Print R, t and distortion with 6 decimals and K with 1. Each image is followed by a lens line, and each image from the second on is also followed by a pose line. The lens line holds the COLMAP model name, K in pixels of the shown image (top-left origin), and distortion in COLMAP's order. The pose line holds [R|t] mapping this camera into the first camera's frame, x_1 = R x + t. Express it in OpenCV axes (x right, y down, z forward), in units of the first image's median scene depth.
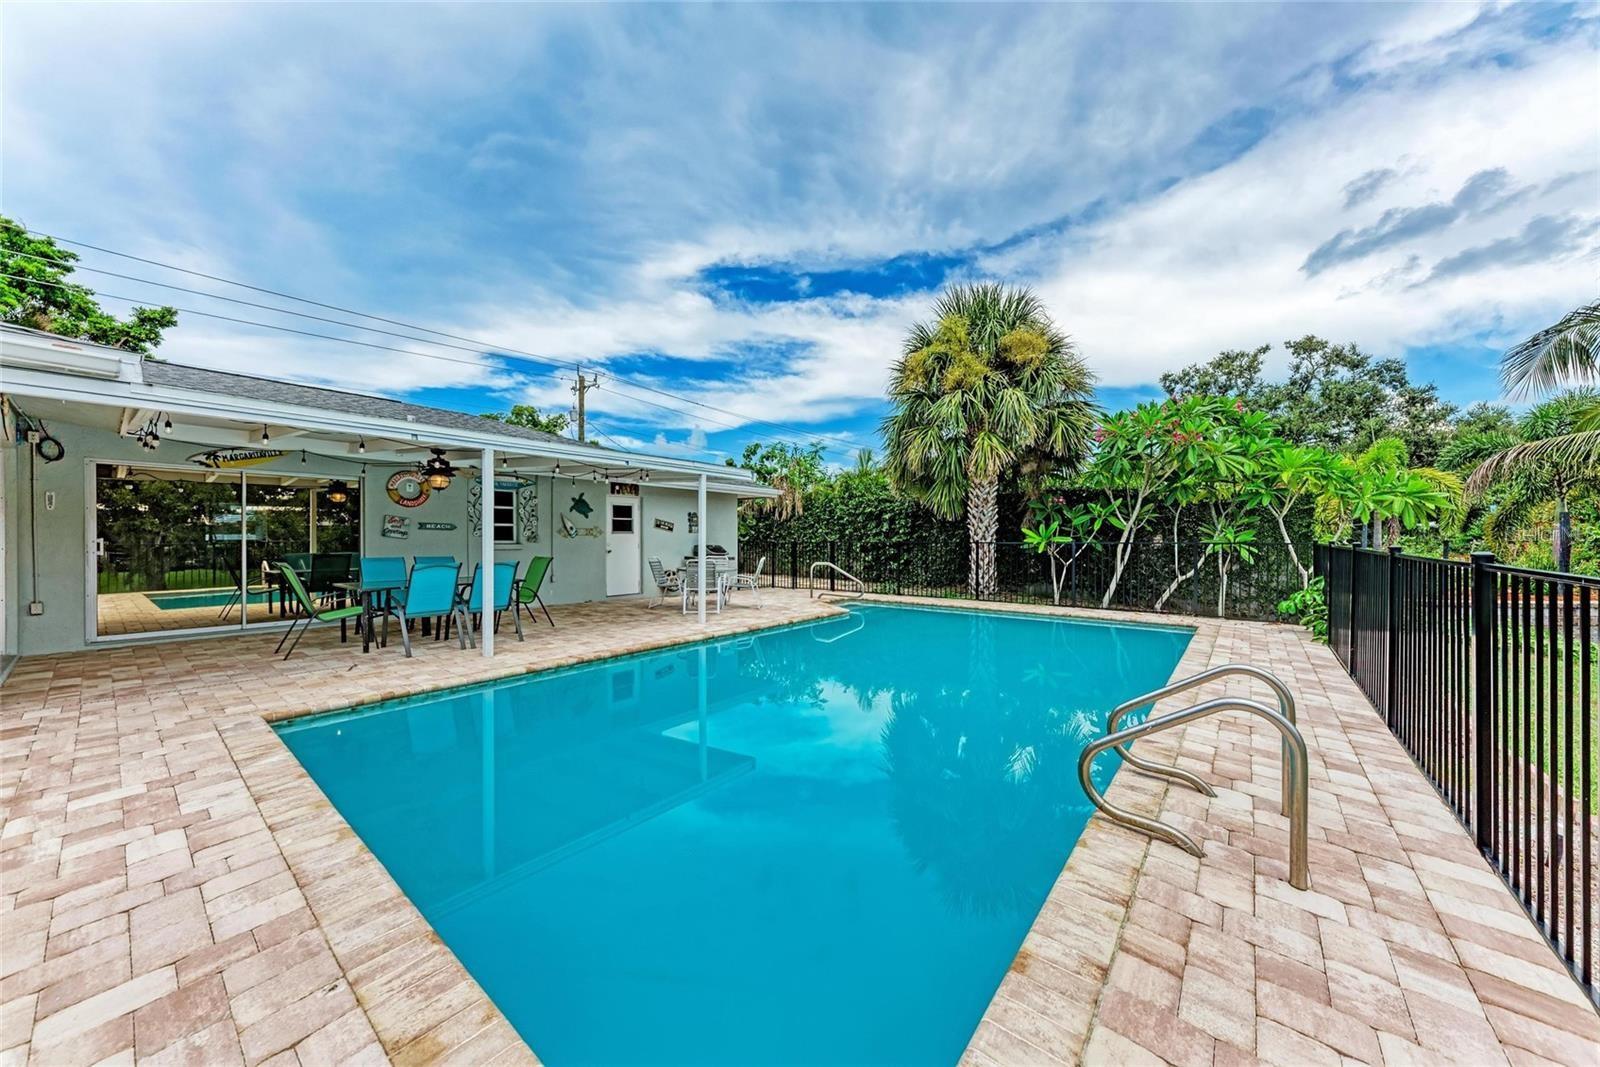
lens RADIAL K [[552.7, 0, 804.8], [0, 552.7, 541.6], [0, 0, 1]] dist [0.007890, -0.001717]
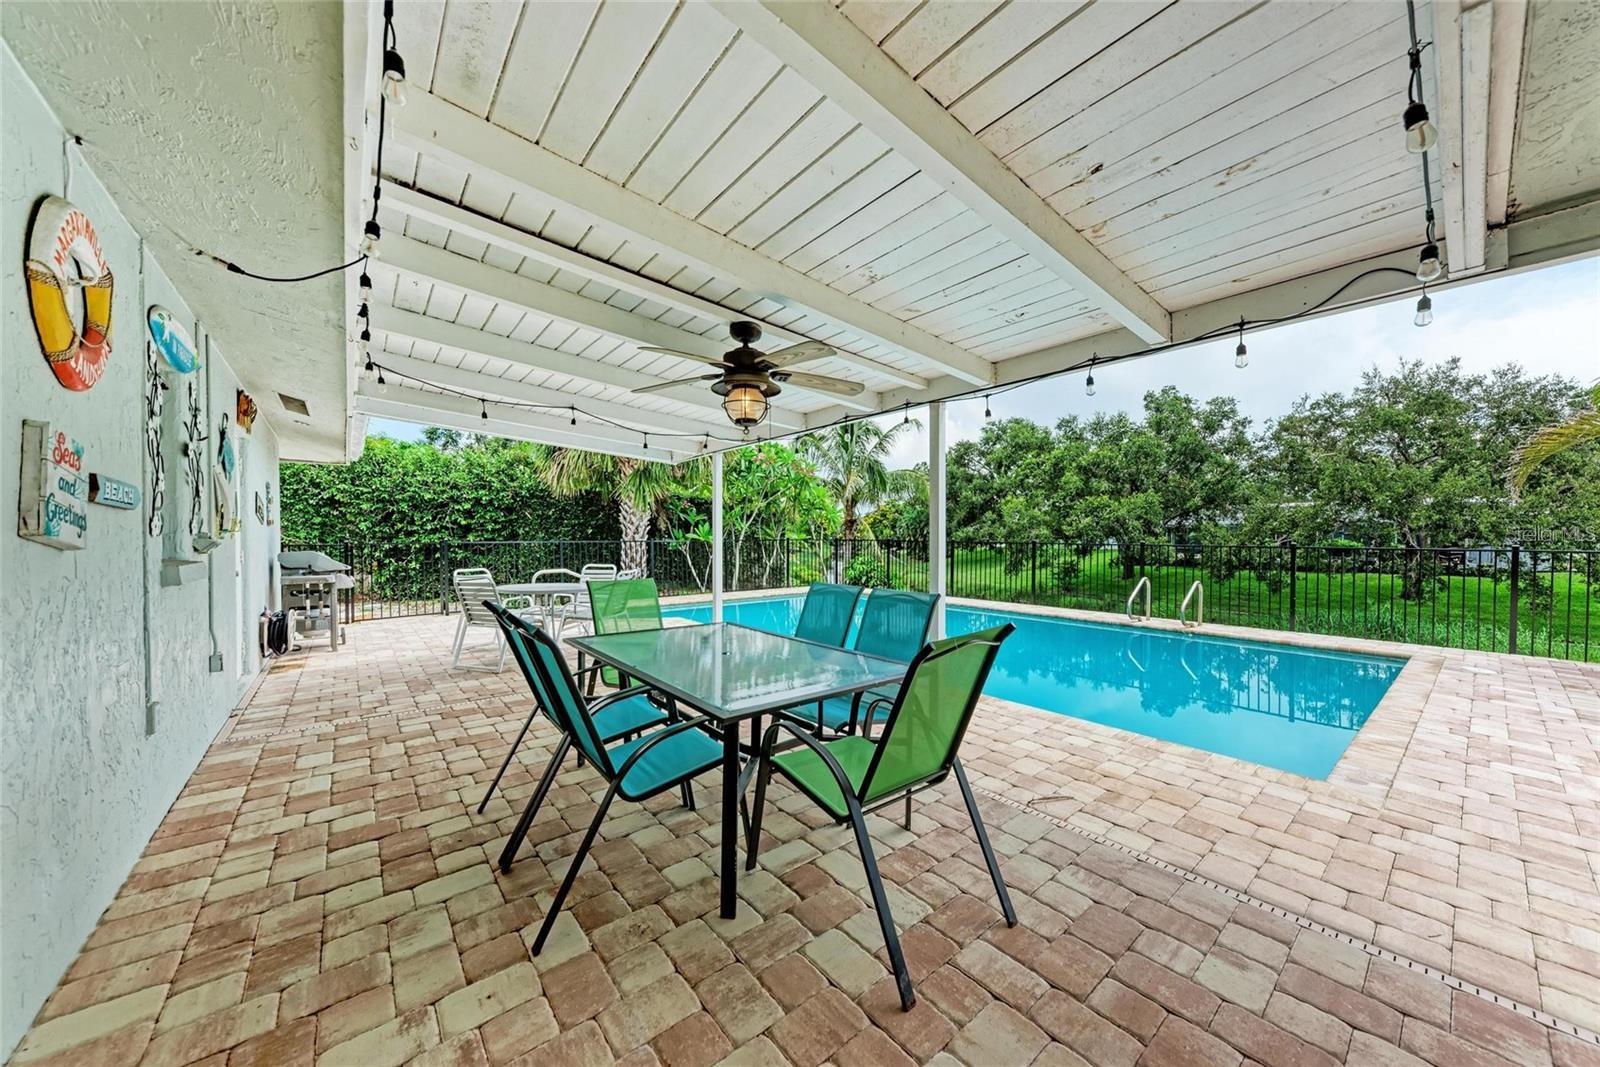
lens RADIAL K [[552.7, 0, 804.9], [0, 552.7, 542.1], [0, 0, 1]] dist [0.007890, -0.001717]
pose [[0.210316, -0.011880, 0.977561, -0.731350], [0.004238, 0.999928, 0.011240, -0.007723], [-0.977624, 0.001779, 0.210351, 0.601885]]
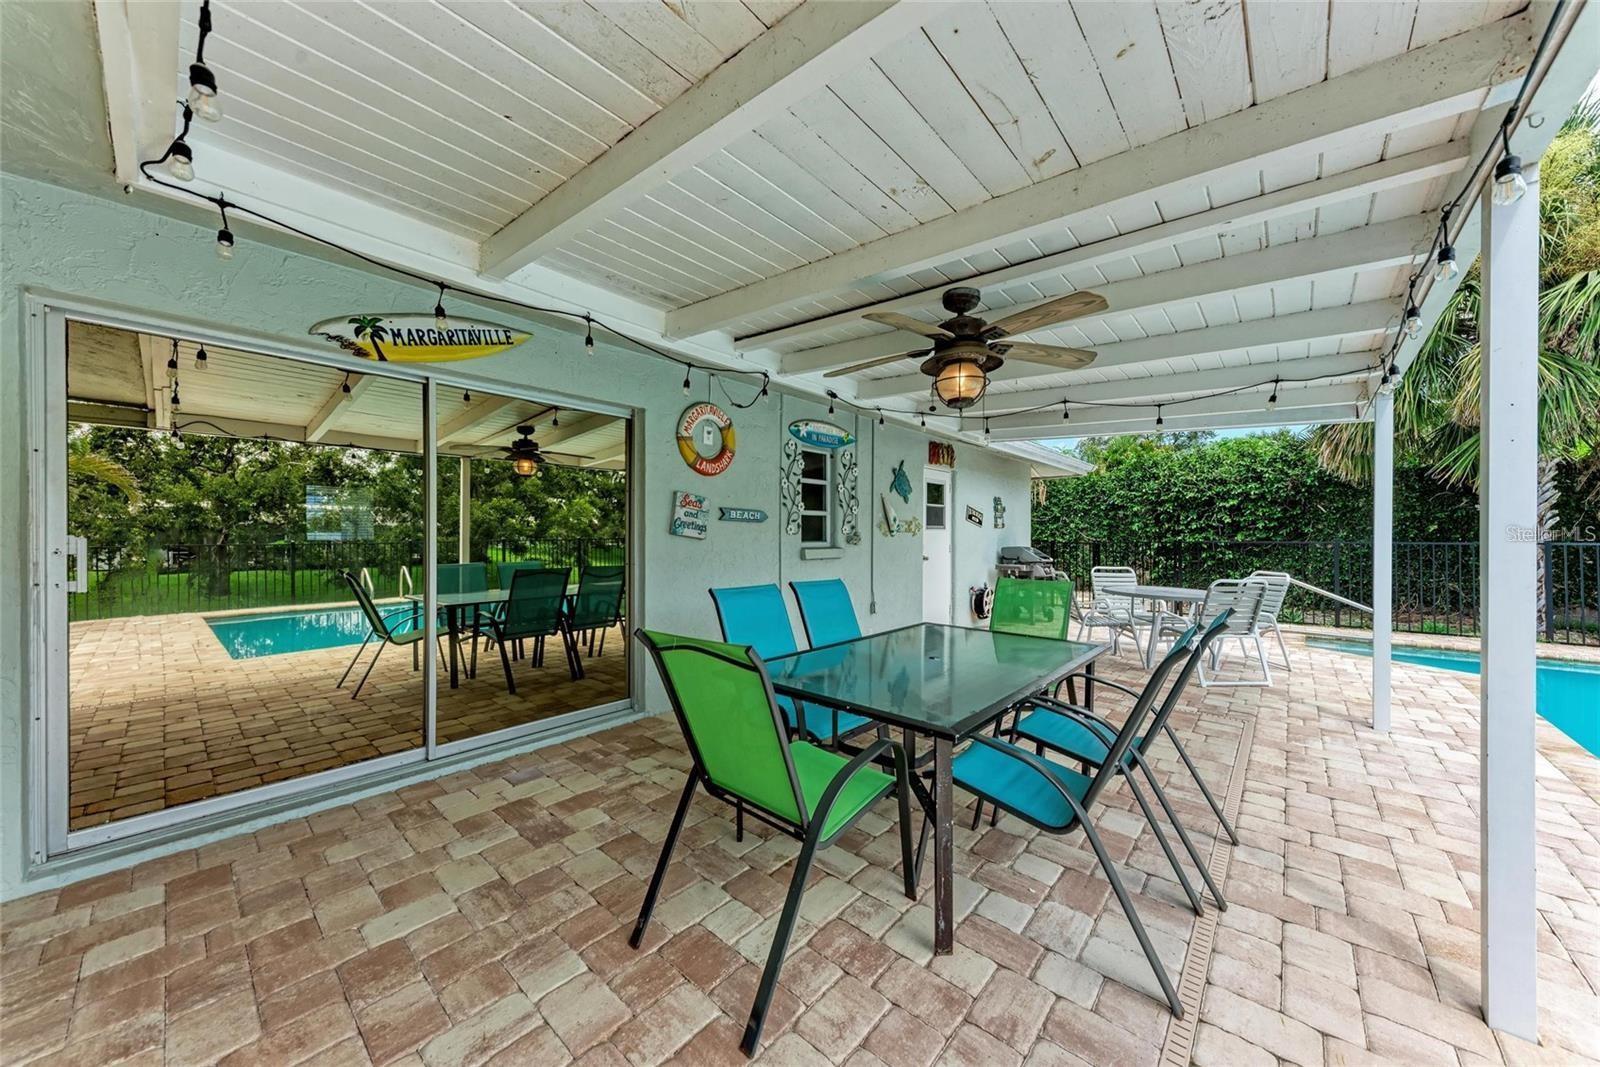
lens RADIAL K [[552.7, 0, 802.9], [0, 552.7, 541.8], [0, 0, 1]] dist [0.007890, -0.001717]
pose [[0.998731, -0.000727, -0.050365, -0.519258], [0.001030, 0.999982, 0.005989, -0.005046], [0.050360, -0.006033, 0.998713, 0.438794]]
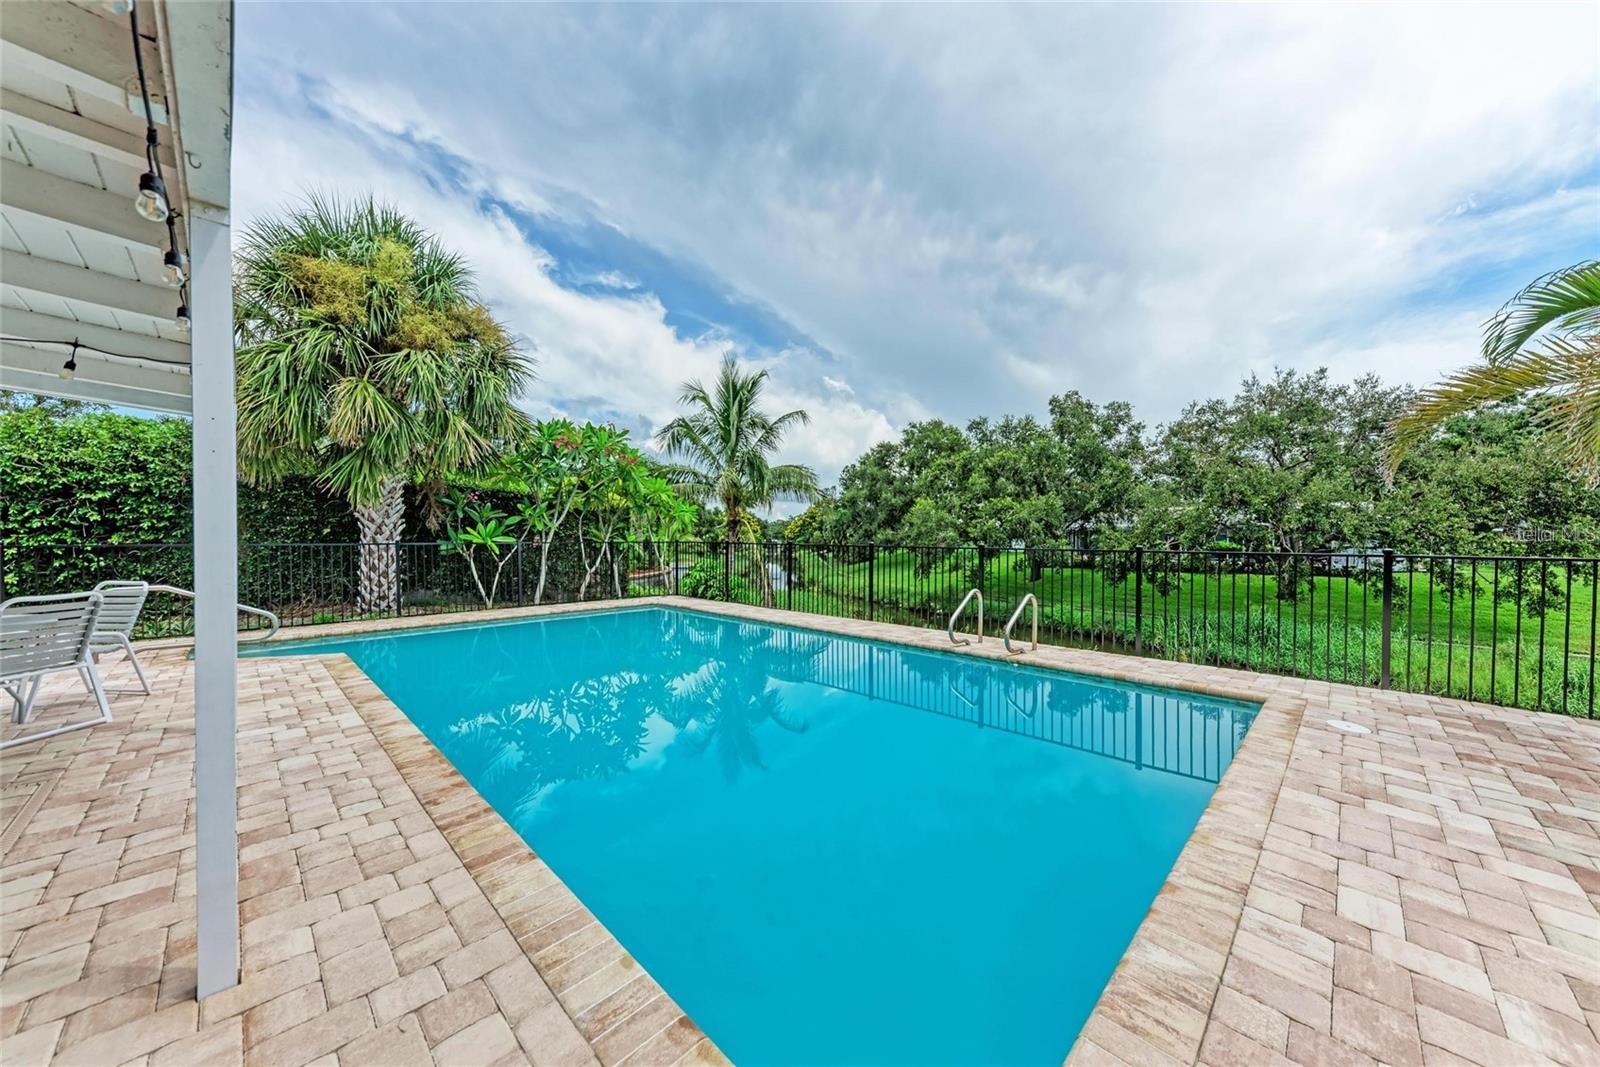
lens RADIAL K [[552.7, 0, 804.7], [0, 552.7, 543.2], [0, 0, 1]] dist [0.007890, -0.001717]
pose [[0.100350, -0.009652, 0.994905, -0.481154], [0.003030, 0.999951, 0.009396, -0.005315], [-0.994948, 0.002071, 0.100374, 0.407461]]
